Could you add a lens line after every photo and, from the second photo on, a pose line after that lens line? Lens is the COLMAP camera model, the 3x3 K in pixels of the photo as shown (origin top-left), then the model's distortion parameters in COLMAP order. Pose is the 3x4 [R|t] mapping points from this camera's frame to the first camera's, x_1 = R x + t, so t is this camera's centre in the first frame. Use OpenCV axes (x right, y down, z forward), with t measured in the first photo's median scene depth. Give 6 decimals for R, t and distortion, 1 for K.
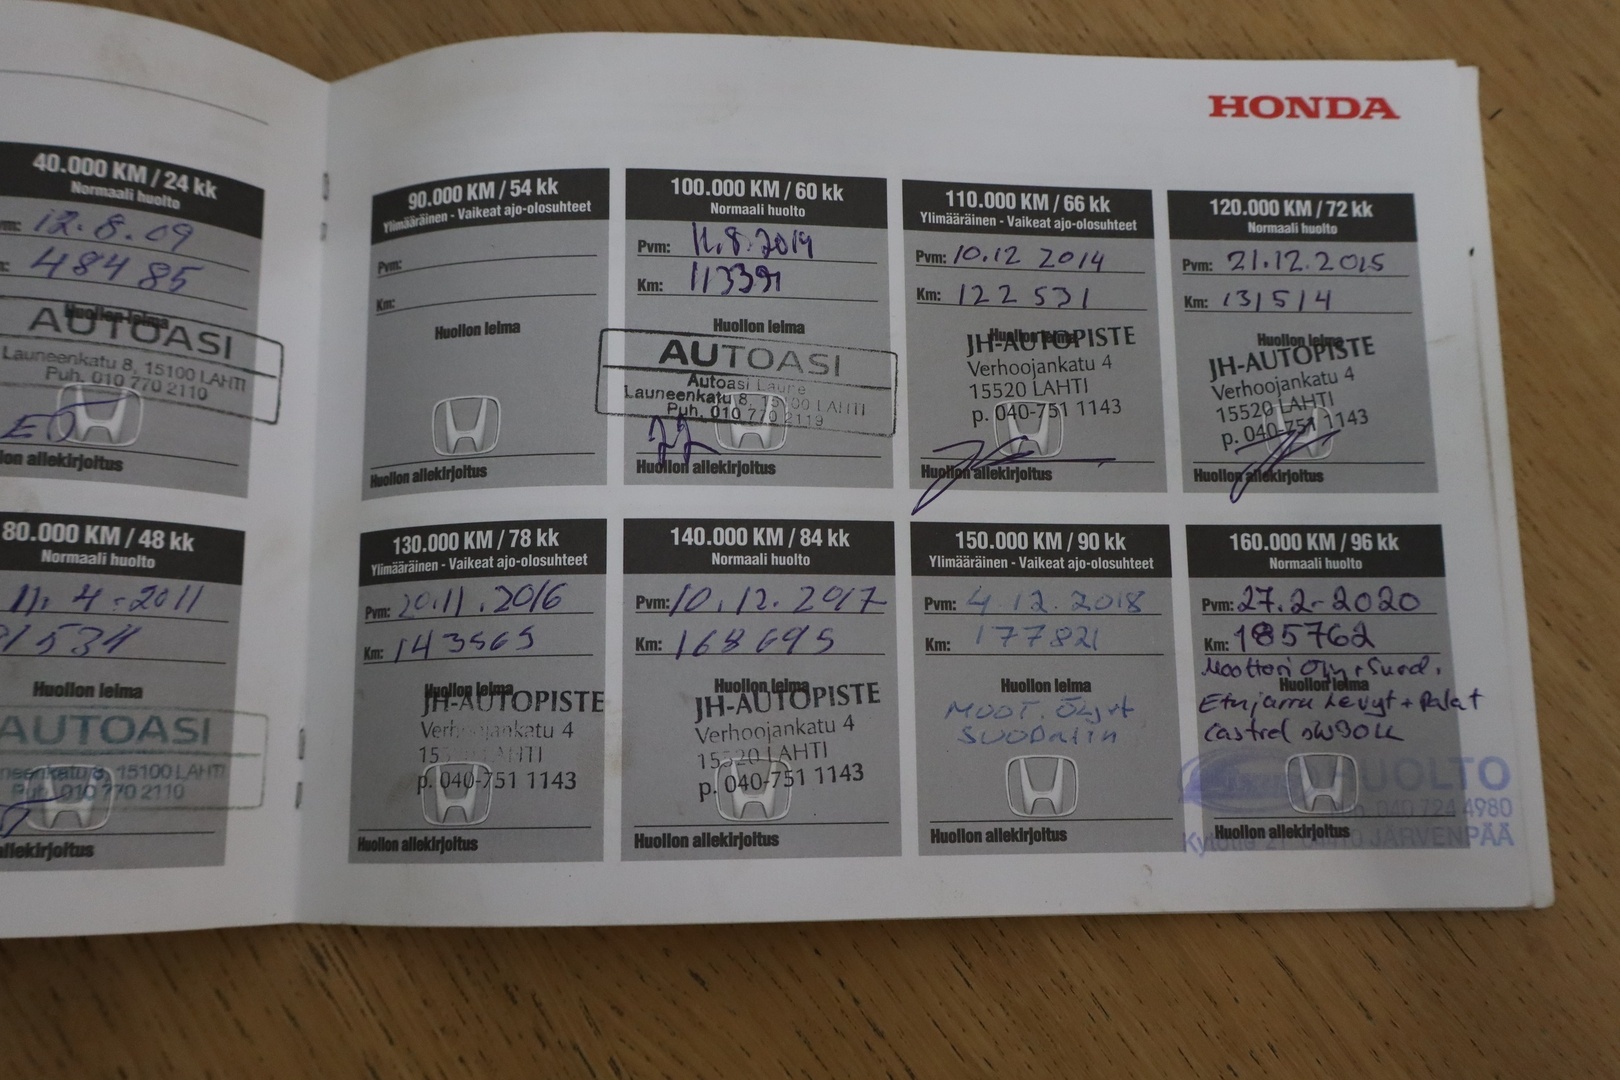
lens RADIAL K [[1557.3, 0, 609.4], [0, 1557.3, 610.2], [0, 0, 1]] dist [0.025143, 0.000000]
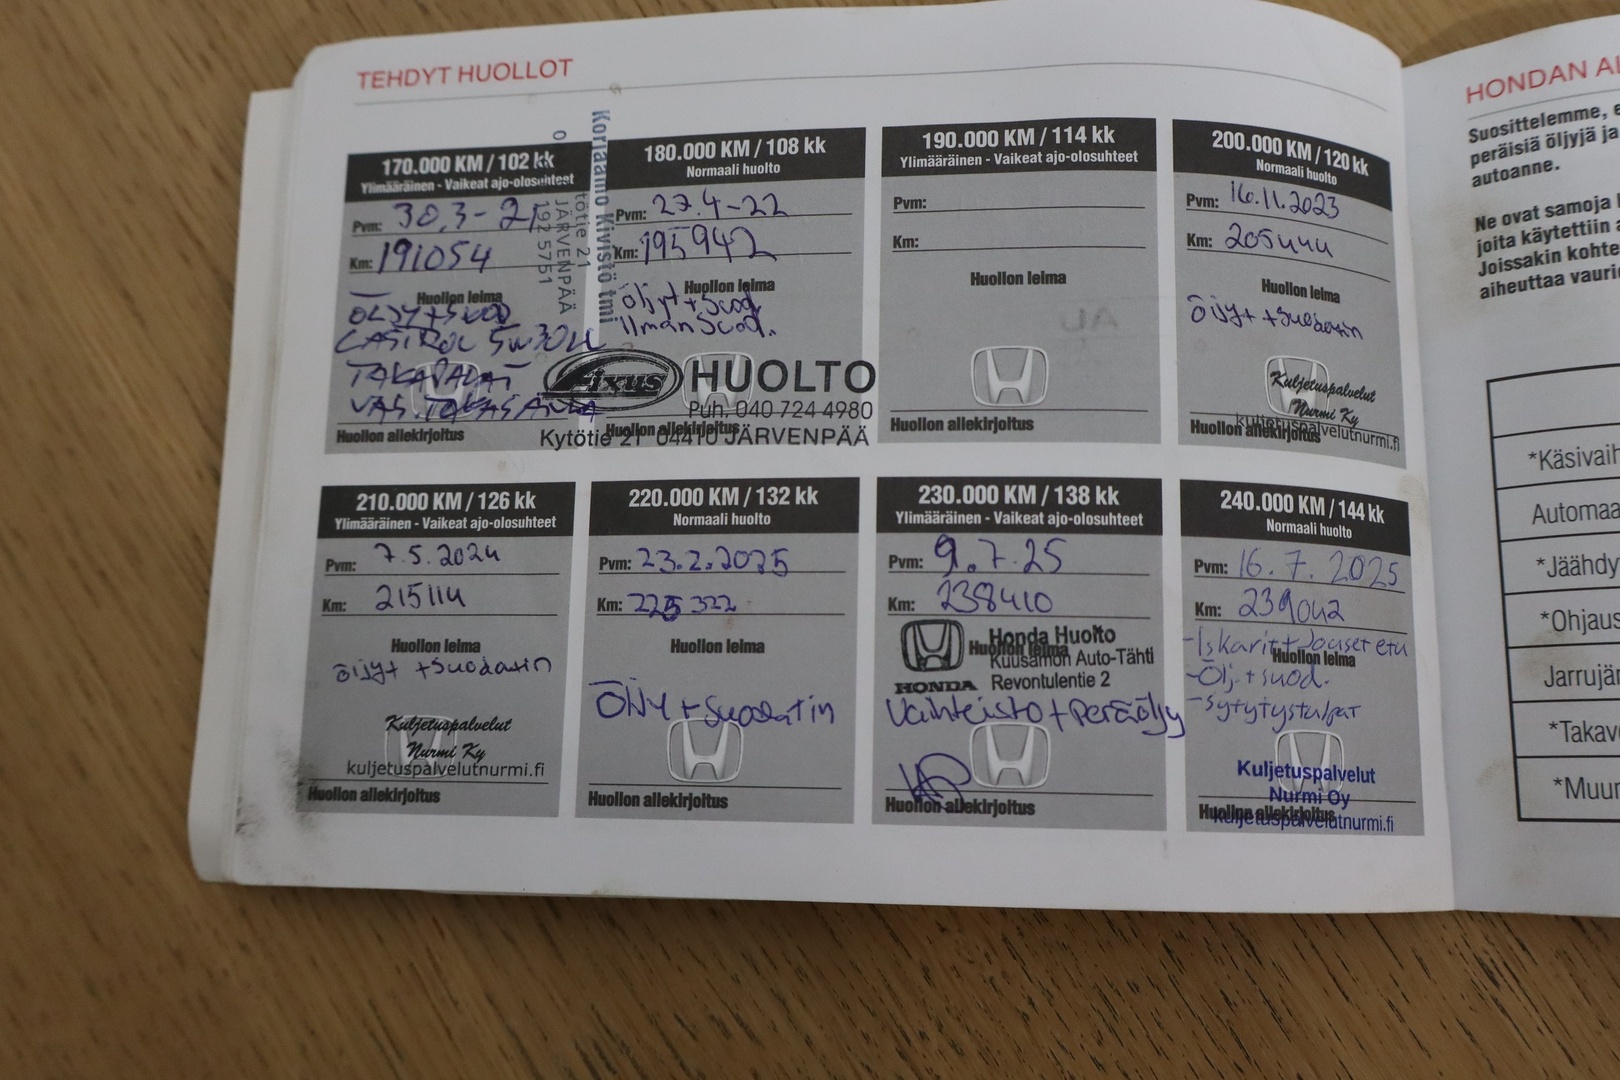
lens RADIAL K [[1557.3, 0, 793.9], [0, 1557.3, 529.8], [0, 0, 1]] dist [0.025143, 0.000000]
pose [[0.957925, -0.014675, -0.286643, 0.420587], [0.007553, 0.999635, -0.025937, 0.000349], [0.286919, 0.022681, 0.957686, 0.059706]]
